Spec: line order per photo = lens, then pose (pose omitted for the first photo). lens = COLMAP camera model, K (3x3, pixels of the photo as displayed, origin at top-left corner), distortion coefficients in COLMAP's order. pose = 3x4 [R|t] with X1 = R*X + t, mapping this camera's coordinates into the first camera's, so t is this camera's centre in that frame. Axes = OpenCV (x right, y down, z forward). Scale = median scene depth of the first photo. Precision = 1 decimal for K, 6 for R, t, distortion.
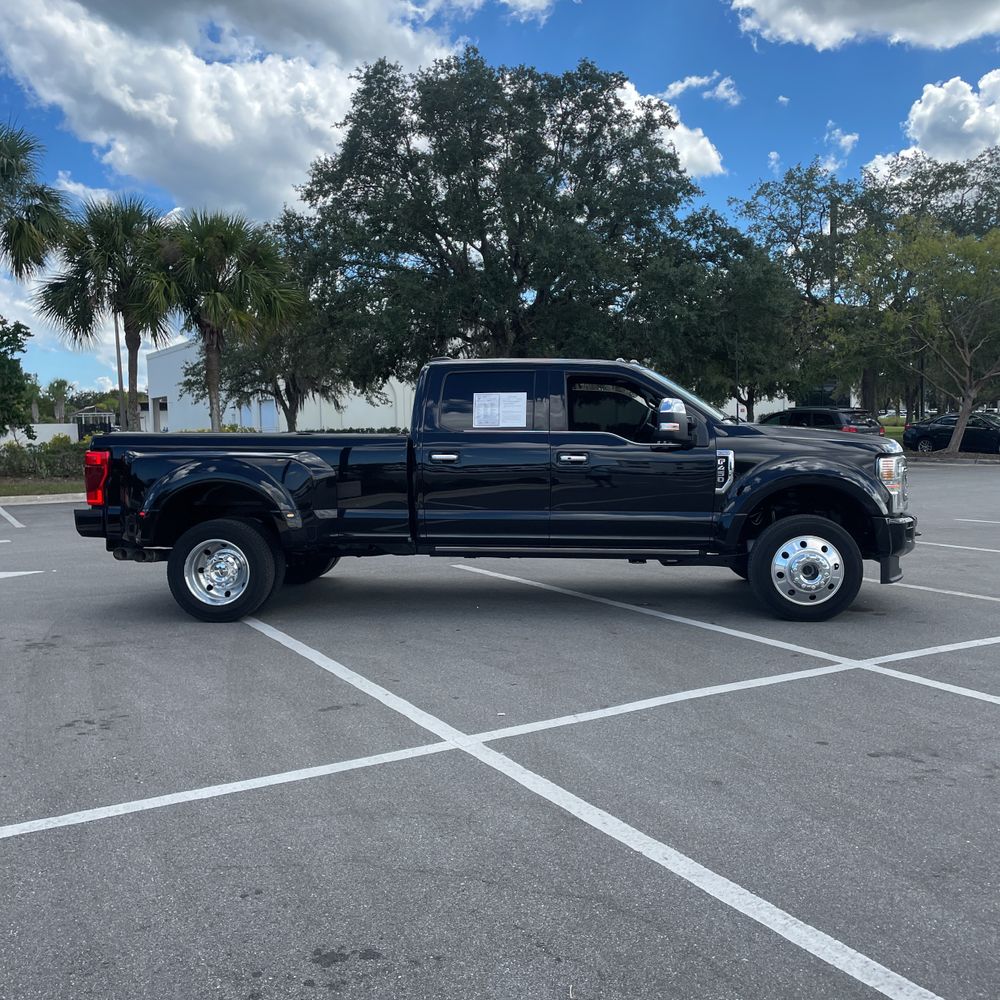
lens RADIAL K [[988.6, 0, 501.0], [0, 988.6, 524.9], [0, 0, 1]] dist [0.075761, -0.081949]
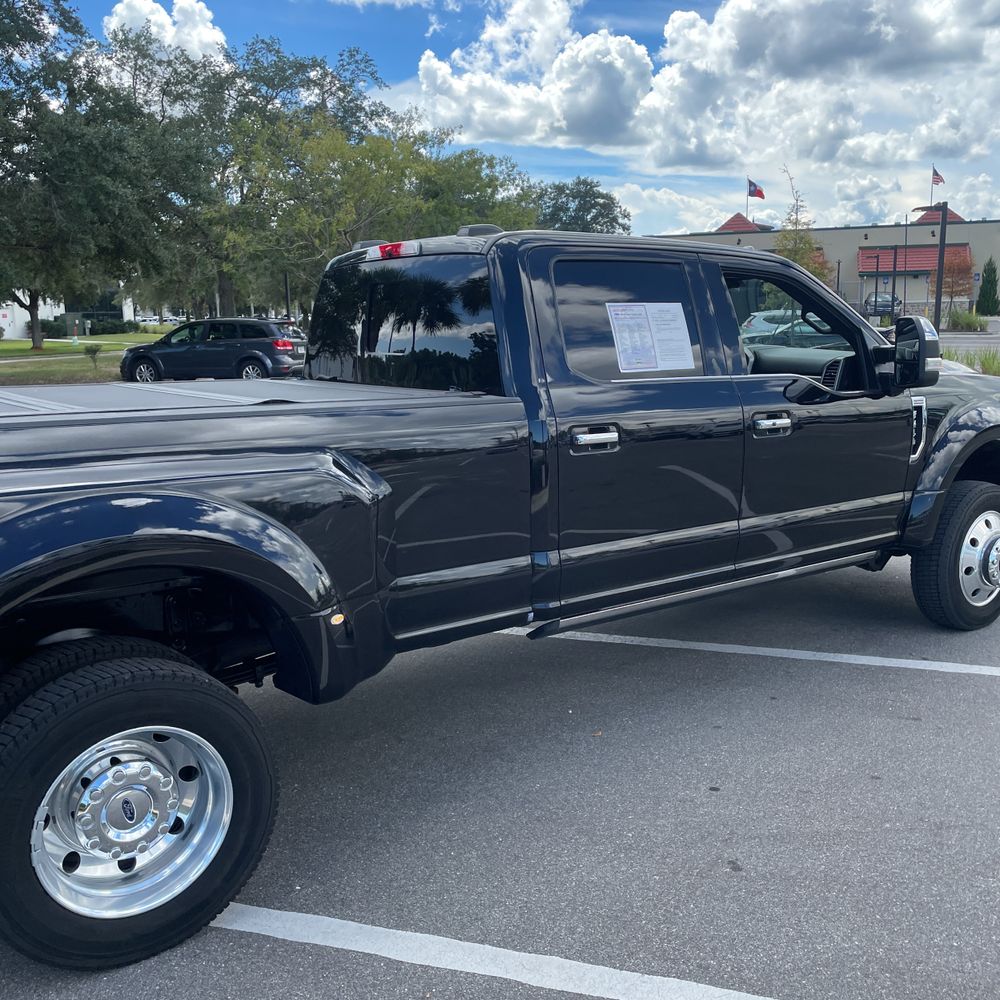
lens RADIAL K [[988.2, 0, 503.6], [0, 988.2, 518.3], [0, 0, 1]] dist [0.089797, -0.127636]
pose [[0.739833, -0.129662, 0.660178, -0.116299], [0.073231, 0.990943, 0.112559, -0.024396], [-0.668793, -0.034930, 0.742627, 0.187355]]
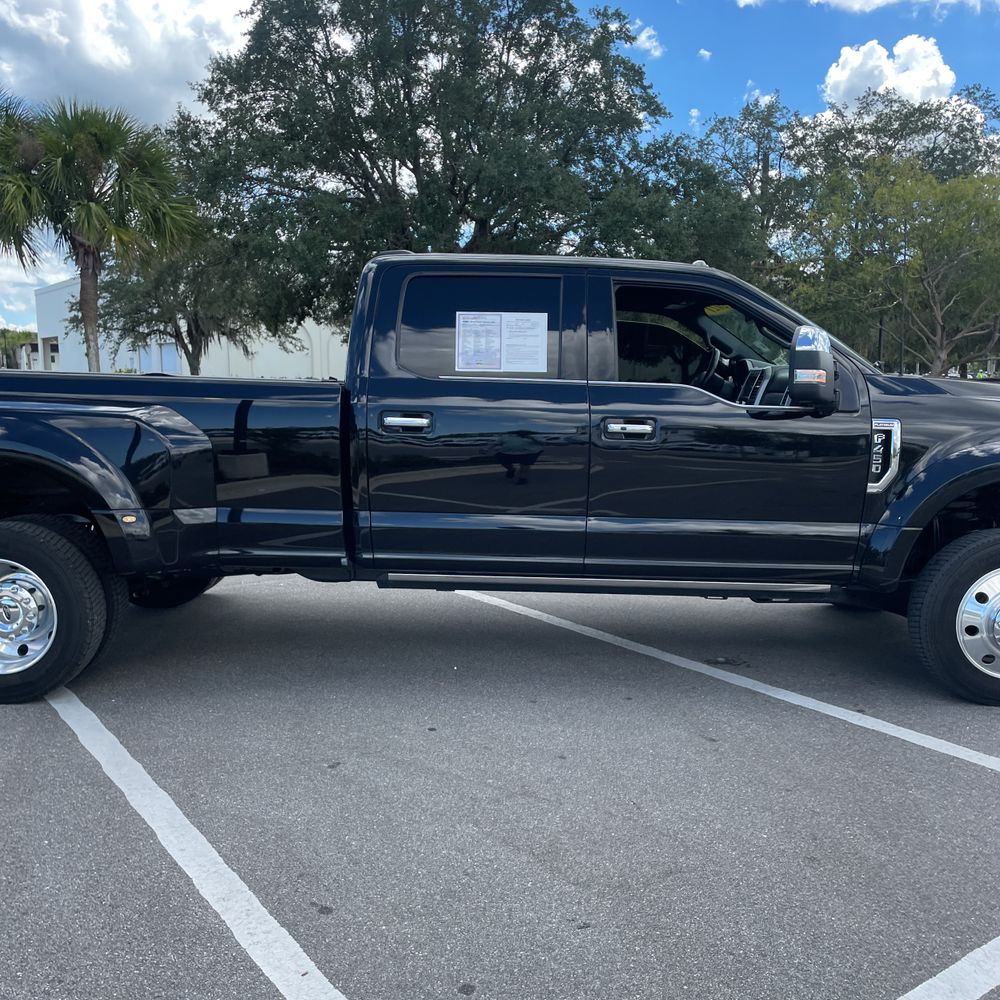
lens RADIAL K [[987.8, 0, 514.0], [0, 987.8, 535.5], [0, 0, 1]] dist [0.057637, 0.007112]
pose [[0.995270, 0.009432, 0.096688, -0.014000], [-0.014801, 0.998379, 0.054965, -0.009611], [-0.096013, -0.056136, 0.993796, 0.115261]]
